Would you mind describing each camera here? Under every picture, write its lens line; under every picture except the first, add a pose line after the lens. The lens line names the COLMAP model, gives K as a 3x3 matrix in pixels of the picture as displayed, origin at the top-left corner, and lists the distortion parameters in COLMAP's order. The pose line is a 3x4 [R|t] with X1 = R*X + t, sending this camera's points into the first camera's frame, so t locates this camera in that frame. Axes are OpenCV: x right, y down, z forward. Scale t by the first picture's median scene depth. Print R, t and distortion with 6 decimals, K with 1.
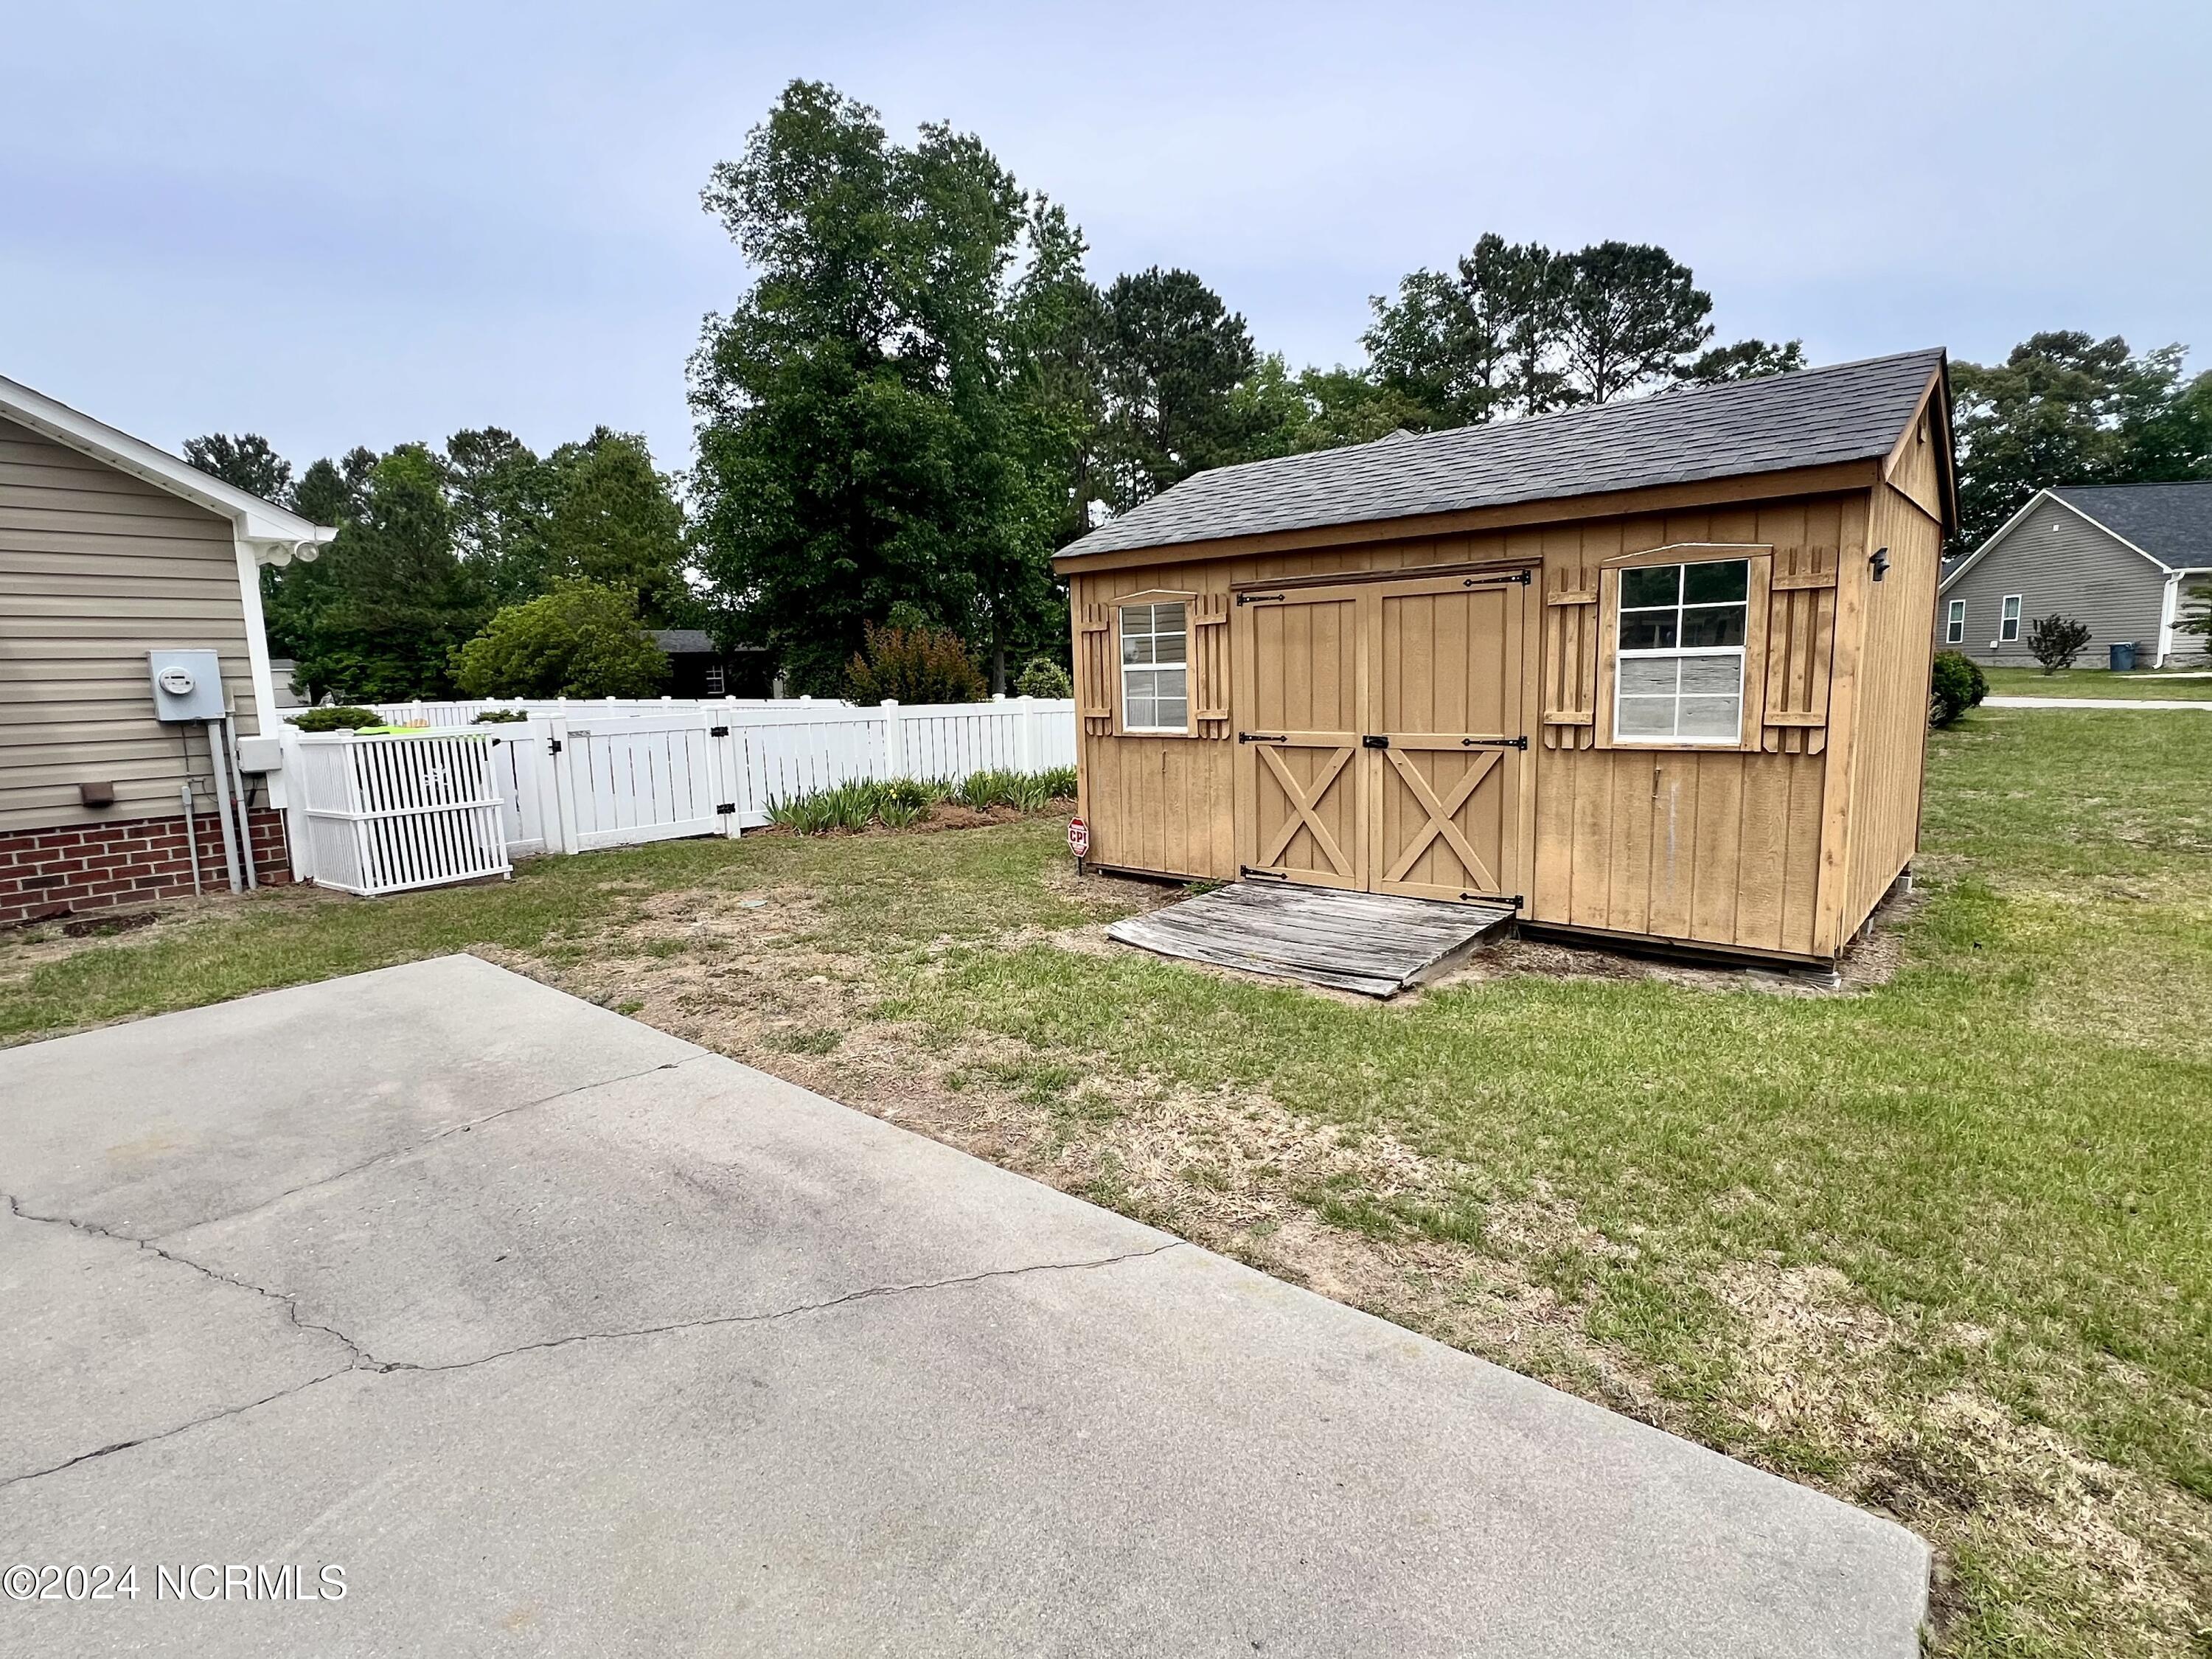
lens RADIAL K [[1083.9, 0, 1106.0], [0, 1083.9, 829.5], [0, 0, 1]] dist [-0.000349, -0.000124]
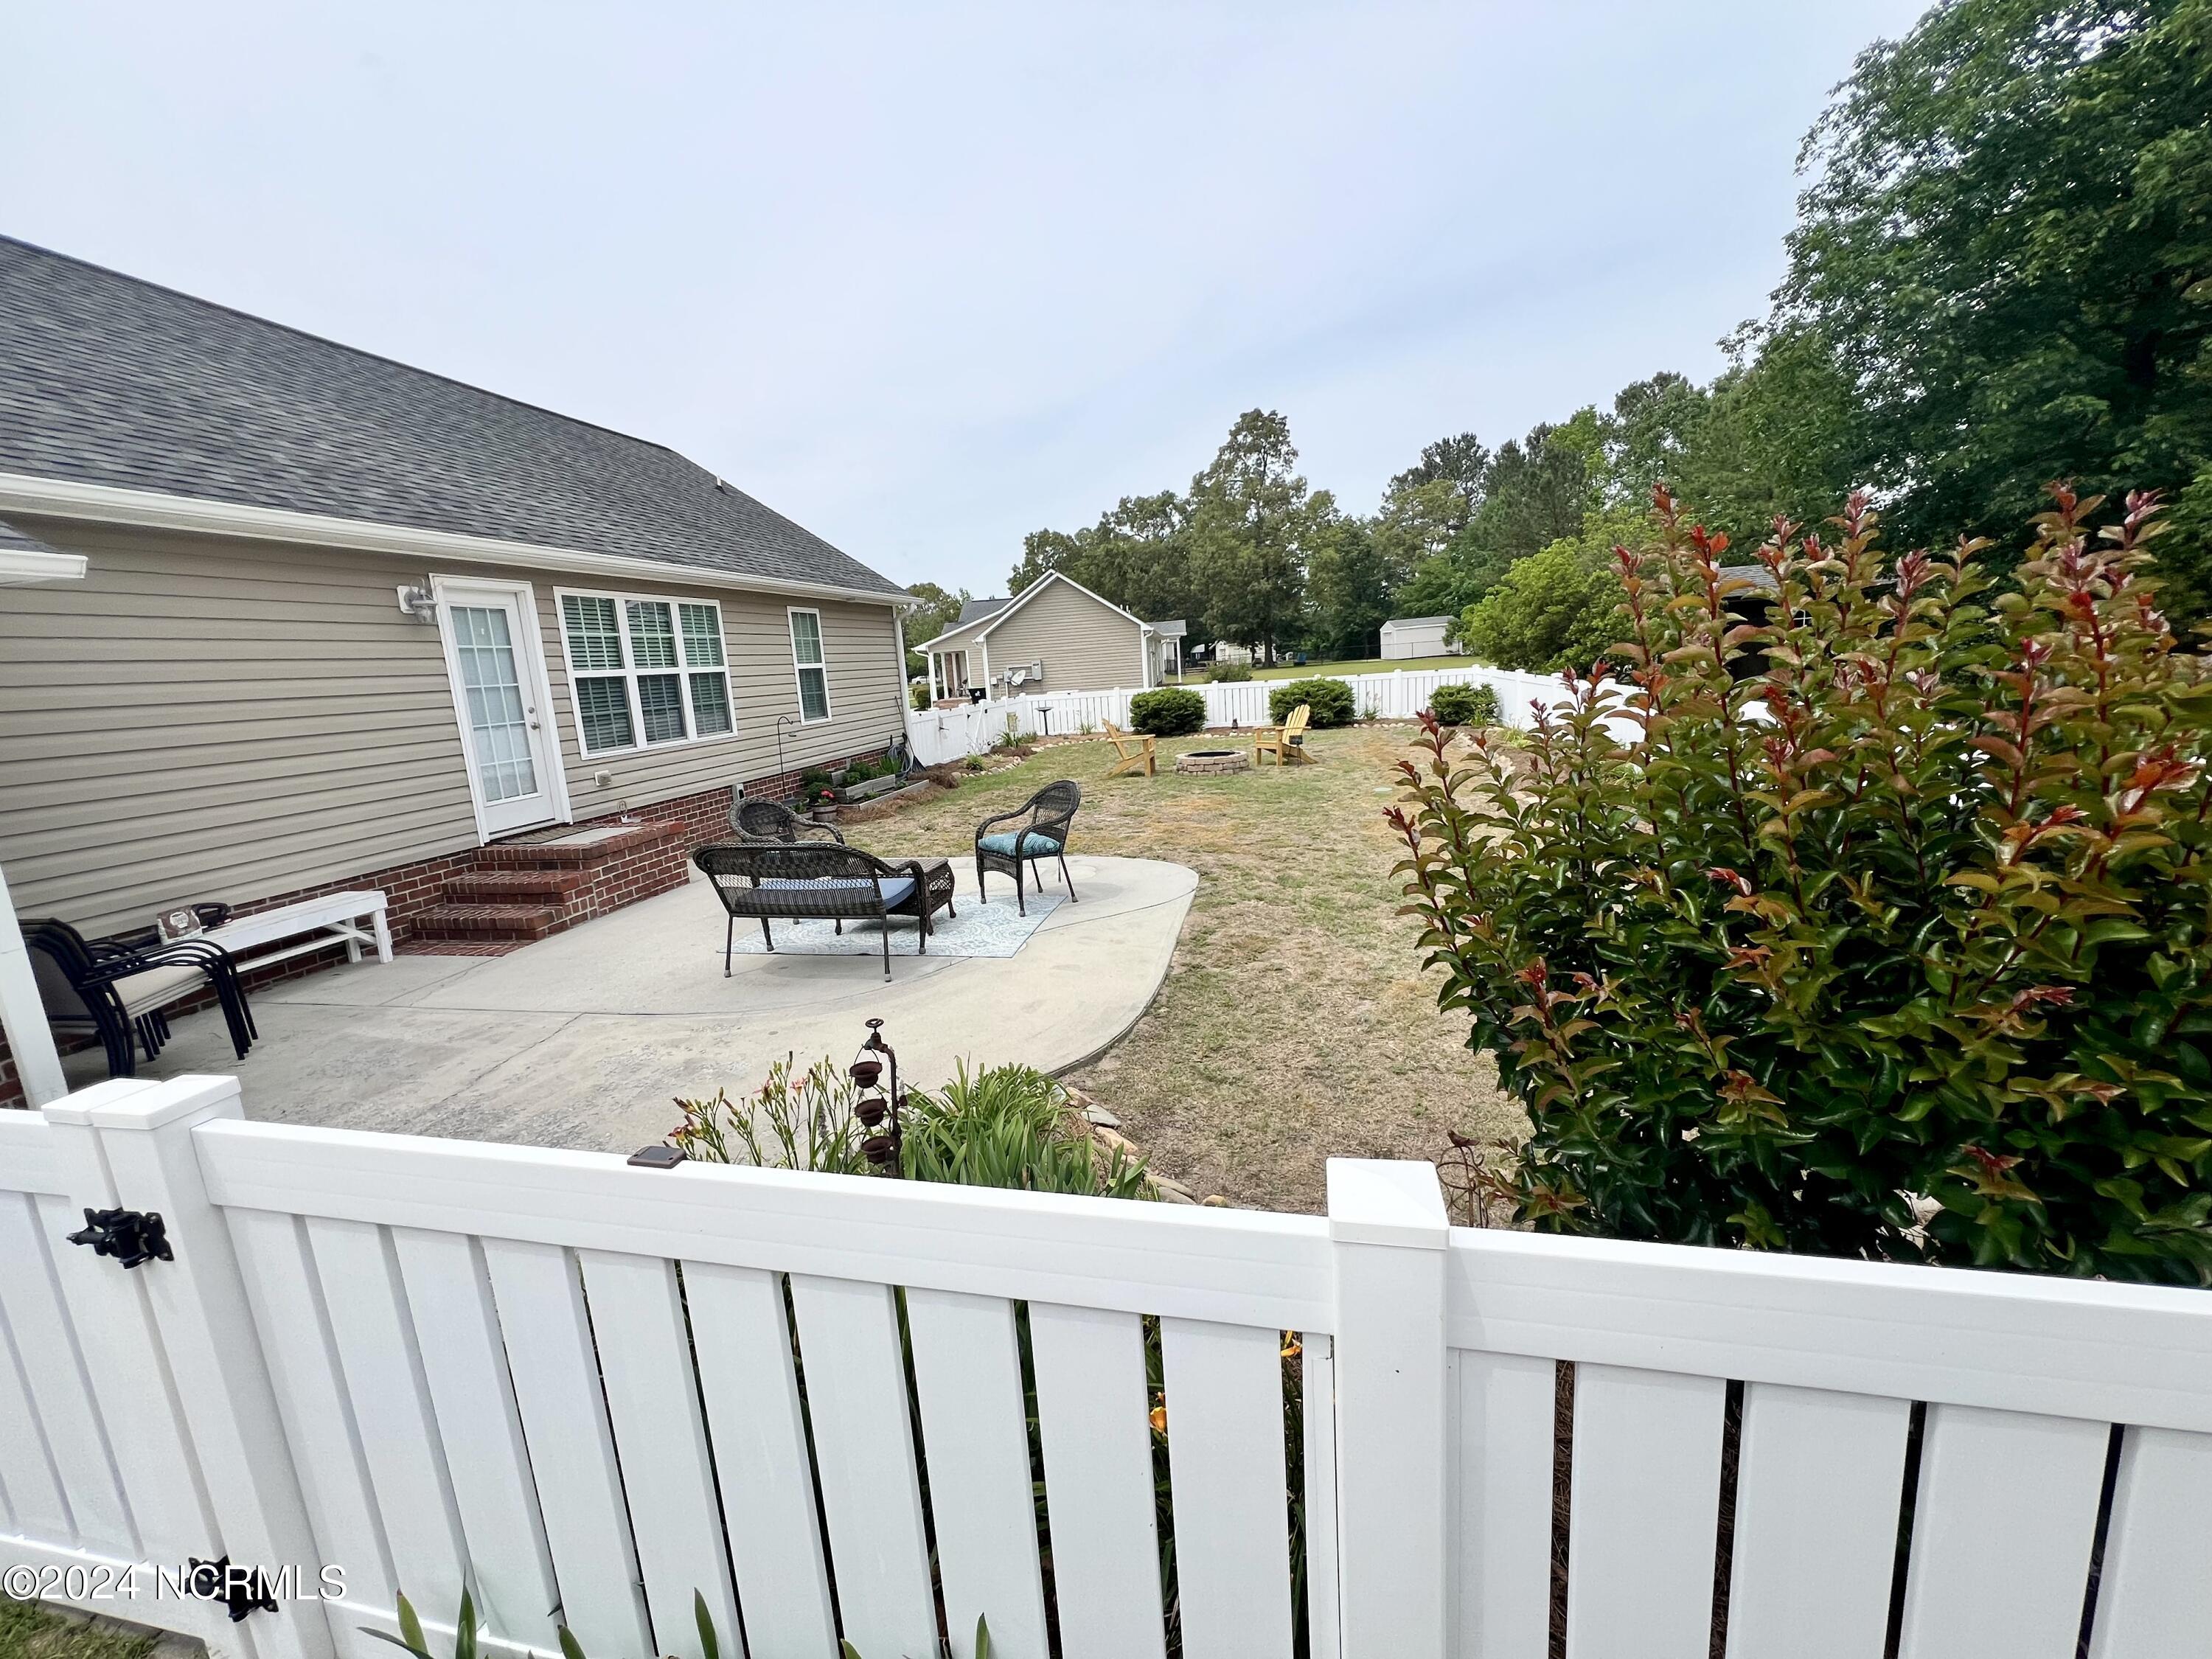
lens RADIAL K [[888.4, 0, 1106.0], [0, 888.4, 829.5], [0, 0, 1]] dist [0.000761, 0.000115]
pose [[0.474760, 0.164431, -0.864619, -0.021420], [-0.080872, 0.986387, 0.143182, -0.025377], [0.876392, 0.001947, 0.481594, 0.141880]]
